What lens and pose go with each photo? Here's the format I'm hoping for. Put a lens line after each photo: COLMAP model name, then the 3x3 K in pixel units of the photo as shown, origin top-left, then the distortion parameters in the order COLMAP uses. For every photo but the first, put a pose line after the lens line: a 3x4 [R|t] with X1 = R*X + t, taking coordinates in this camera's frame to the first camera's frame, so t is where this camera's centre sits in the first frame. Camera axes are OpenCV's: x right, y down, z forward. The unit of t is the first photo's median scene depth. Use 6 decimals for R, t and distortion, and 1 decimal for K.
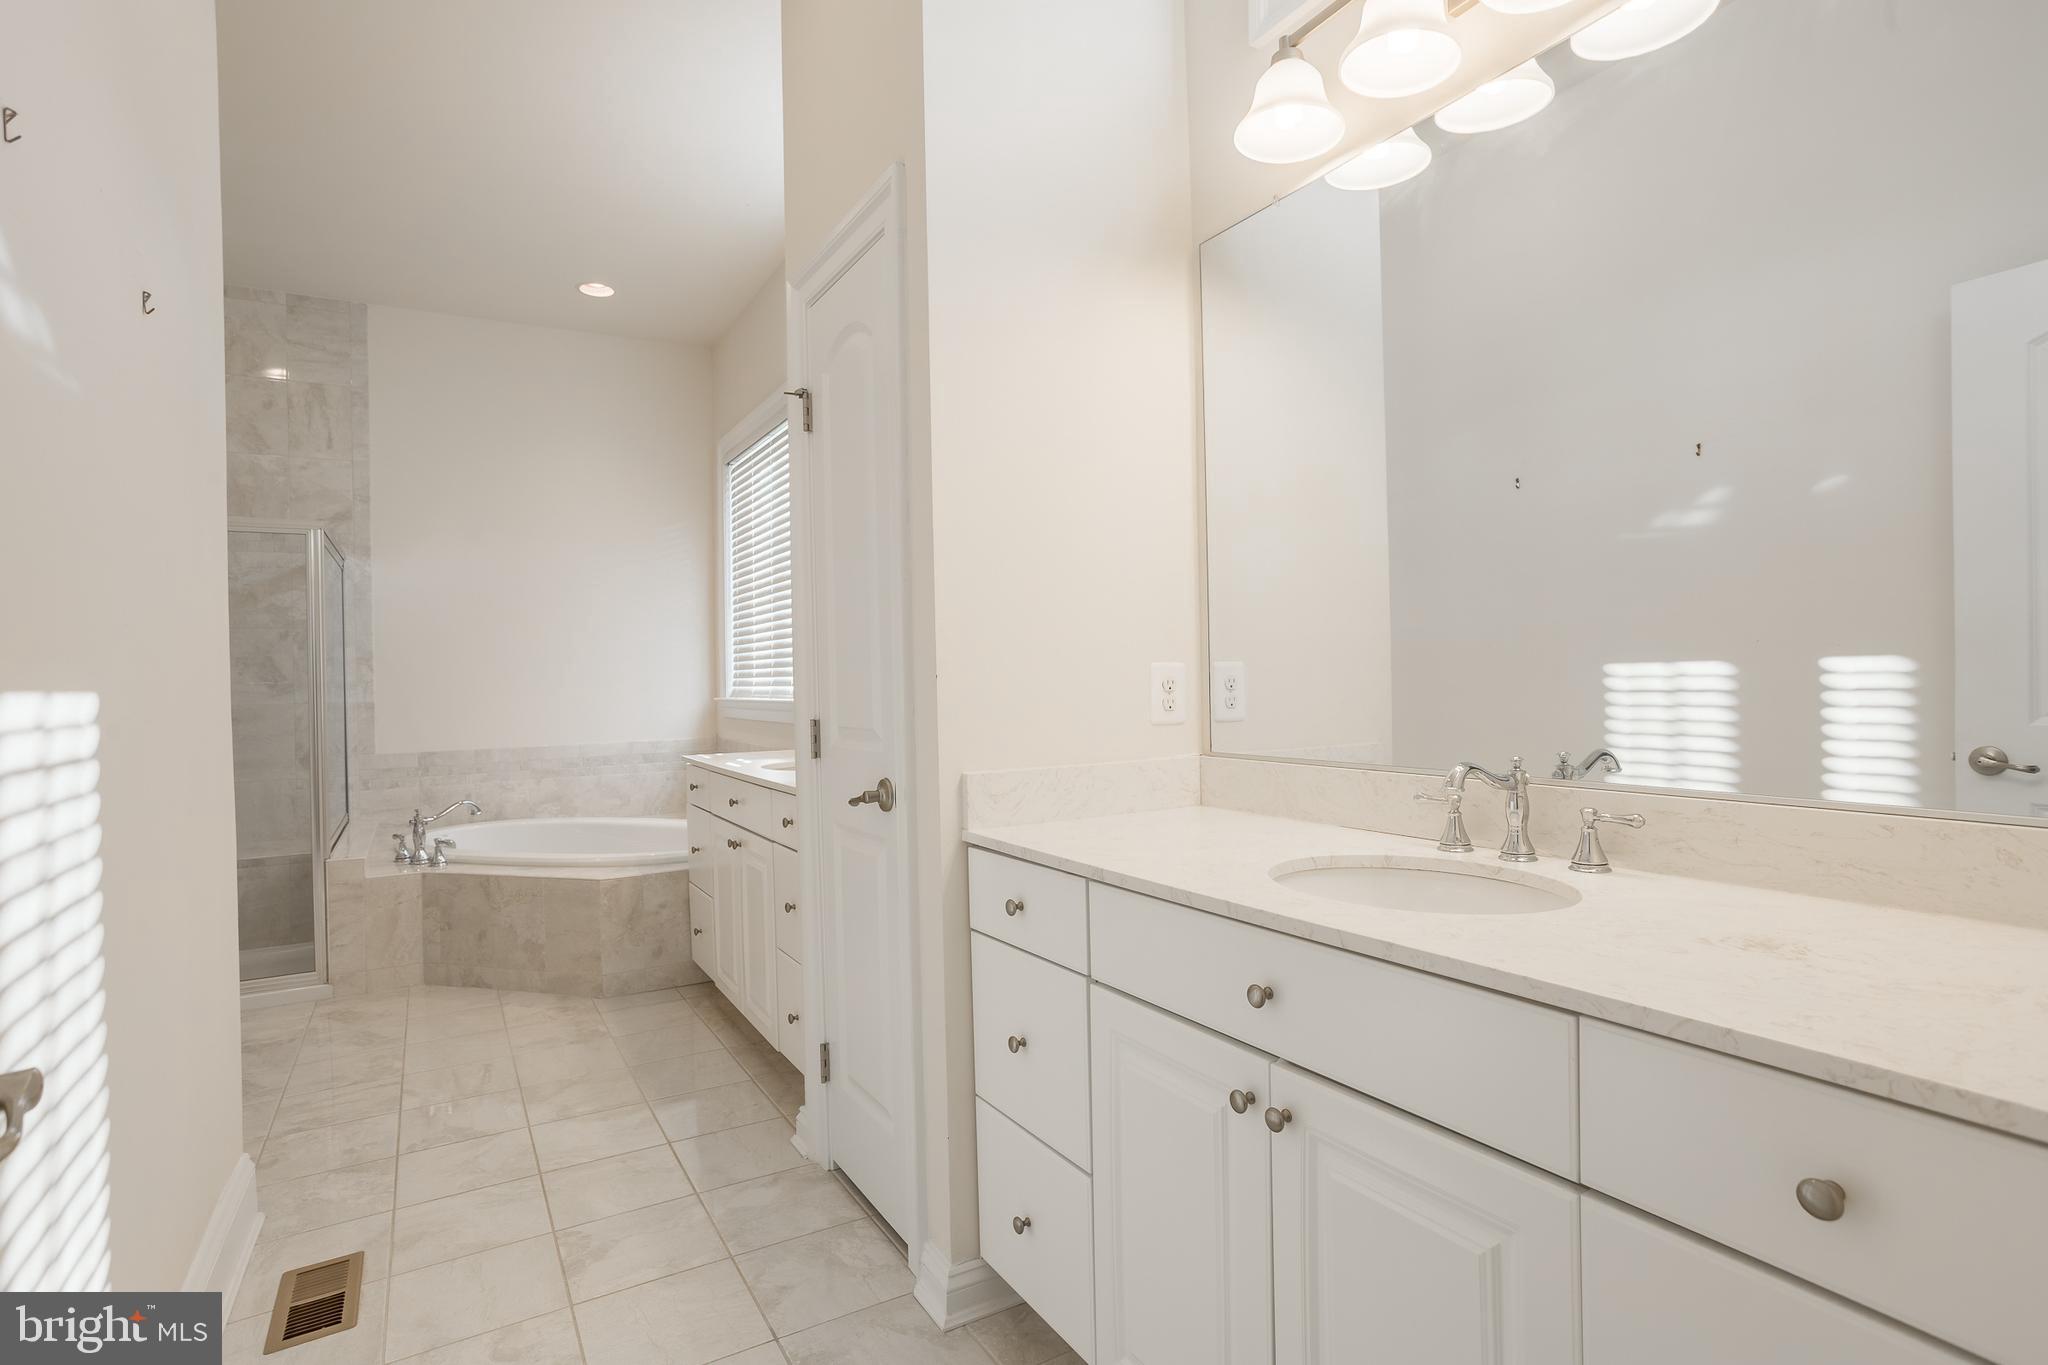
lens RADIAL K [[998.4, 0, 1023.5], [0, 998.4, 678.6], [0, 0, 1]] dist [-0.034016, 0.000854]
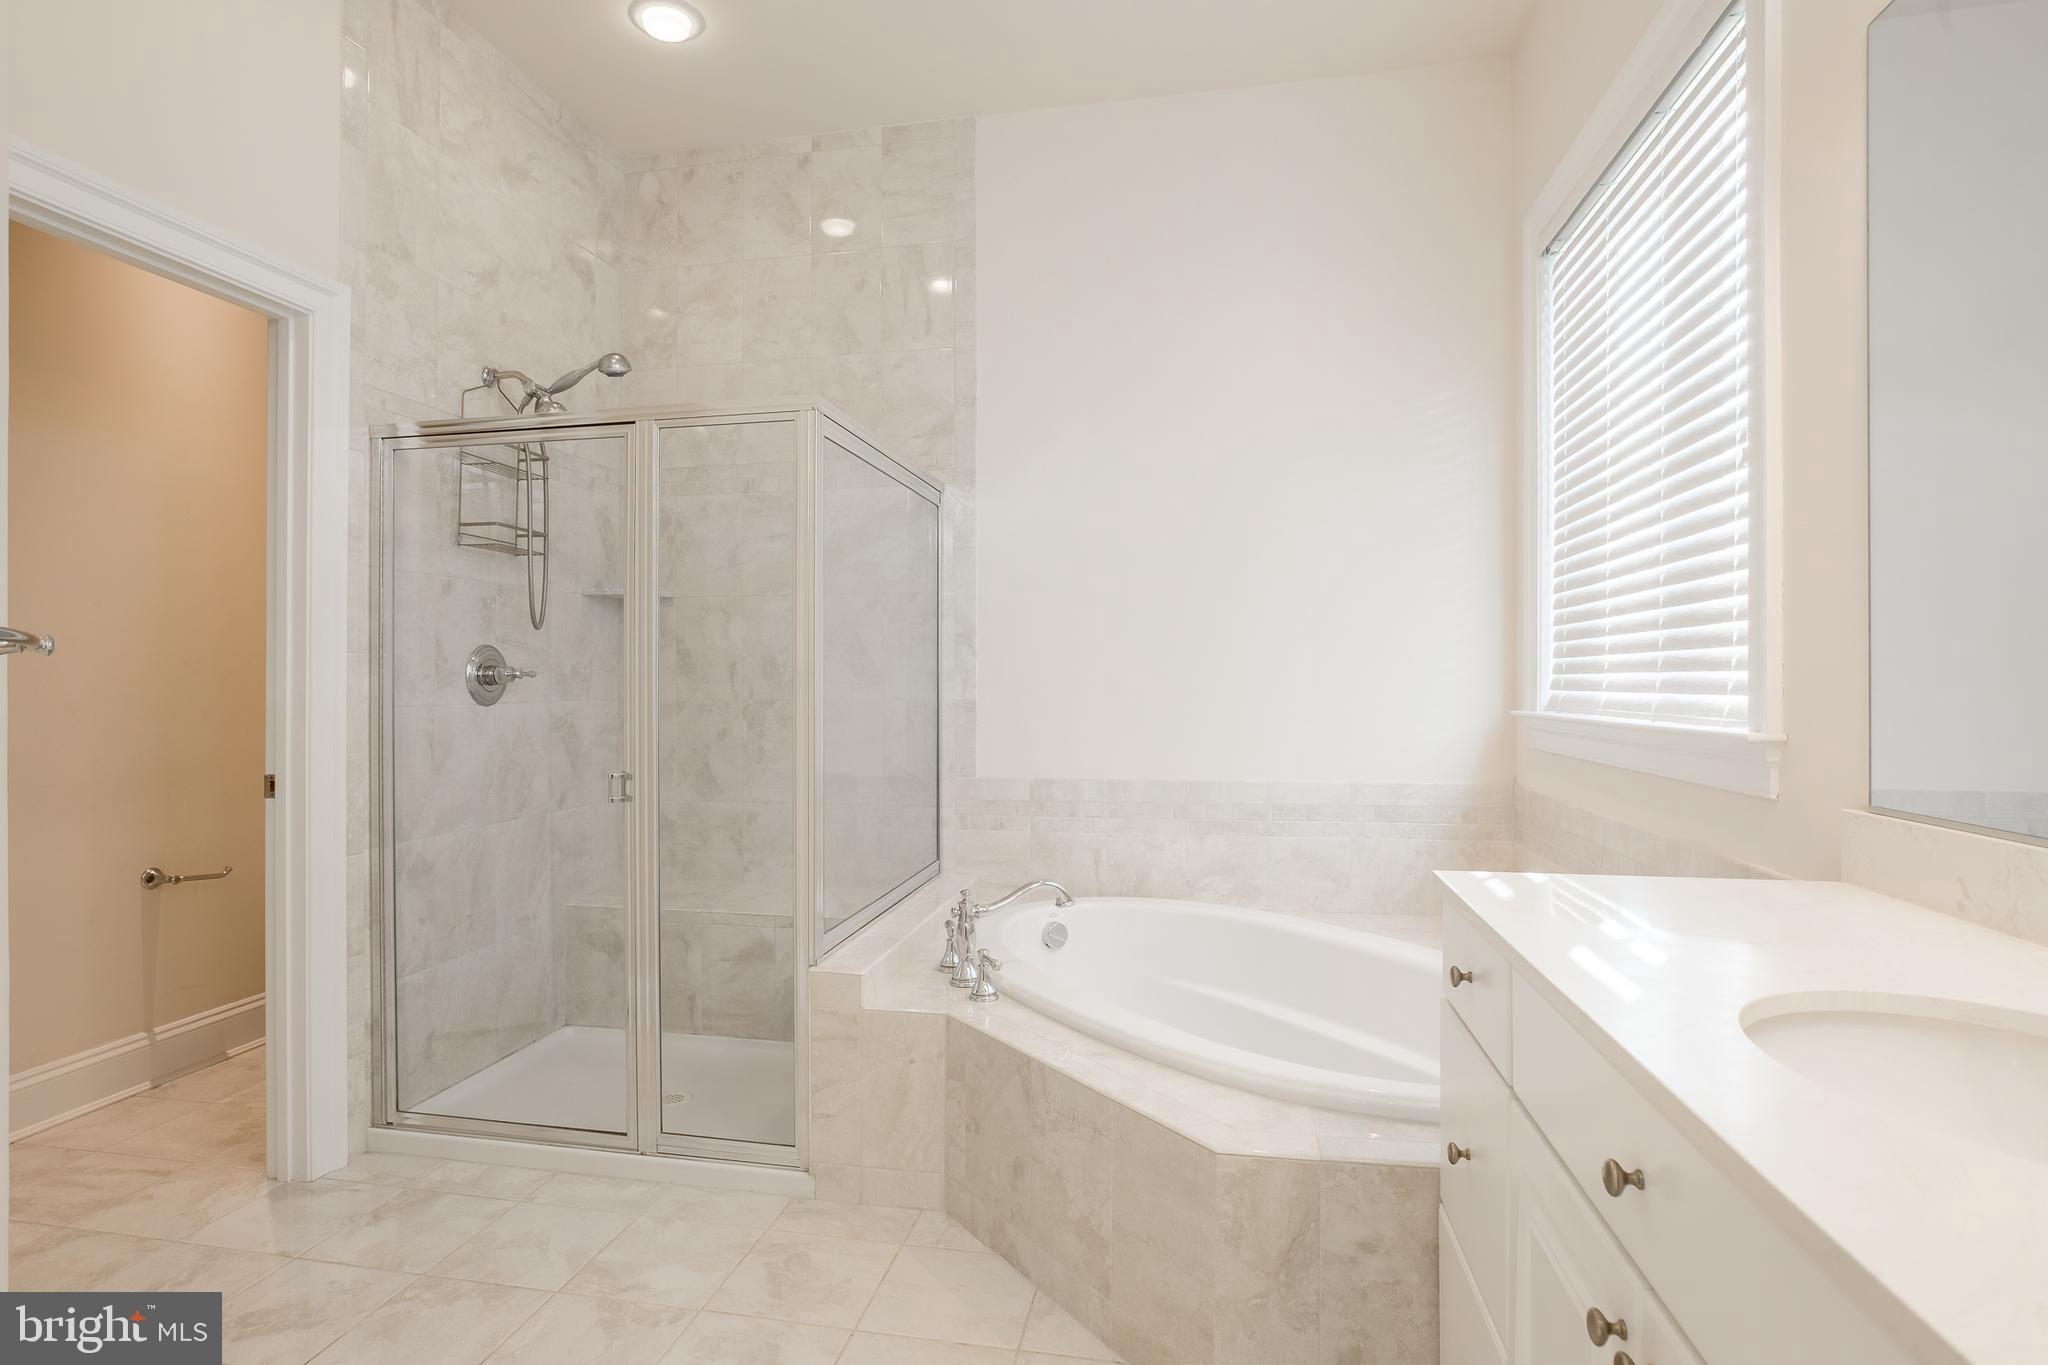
lens RADIAL K [[998.4, 0, 1024.8], [0, 998.4, 684.2], [0, 0, 1]] dist [-0.034016, 0.000854]
pose [[0.734178, 0.021798, -0.678607, -0.171274], [-0.017009, 0.999761, 0.013712, 0.002927], [0.678744, 0.001475, 0.734373, 0.521899]]
